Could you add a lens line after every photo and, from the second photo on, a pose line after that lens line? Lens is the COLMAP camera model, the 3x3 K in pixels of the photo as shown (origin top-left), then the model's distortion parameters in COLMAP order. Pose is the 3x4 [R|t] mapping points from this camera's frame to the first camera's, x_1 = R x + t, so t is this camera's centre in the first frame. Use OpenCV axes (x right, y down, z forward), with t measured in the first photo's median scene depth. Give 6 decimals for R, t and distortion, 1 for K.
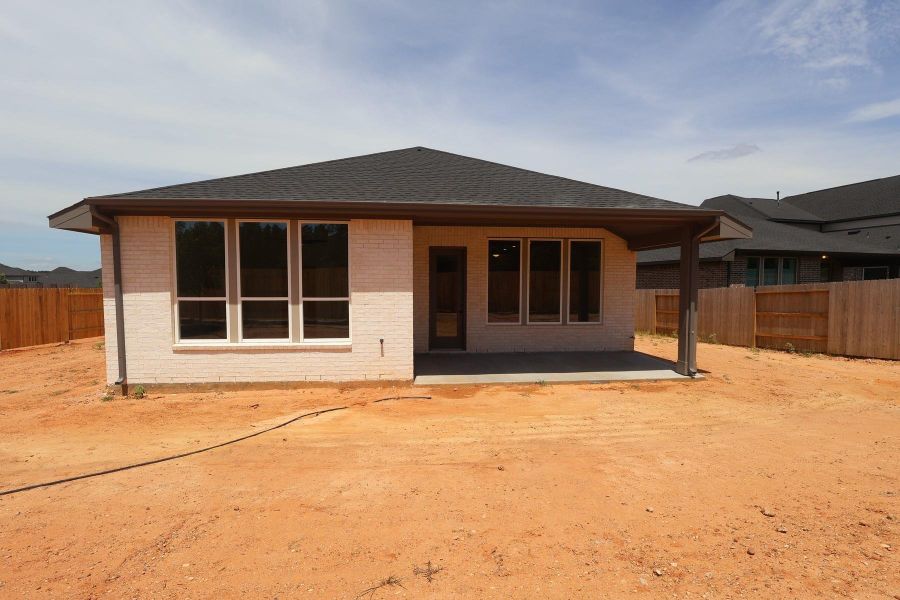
lens RADIAL K [[429.0, 0, 449.6], [0, 429.0, 302.4], [0, 0, 1]] dist [-0.008896, -0.000264]
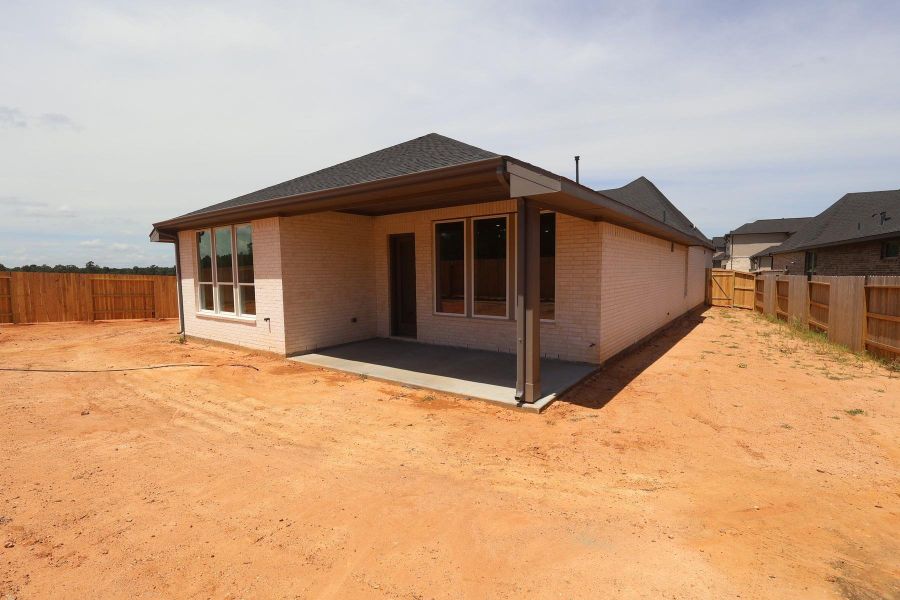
lens RADIAL K [[429.0, 0, 450.0], [0, 429.0, 300.5], [0, 0, 1]] dist [-0.008896, -0.000264]
pose [[0.734529, 0.036563, -0.677592, 1.037087], [-0.021175, 0.999296, 0.030968, -0.011226], [0.678247, -0.008399, 0.734786, 0.463224]]
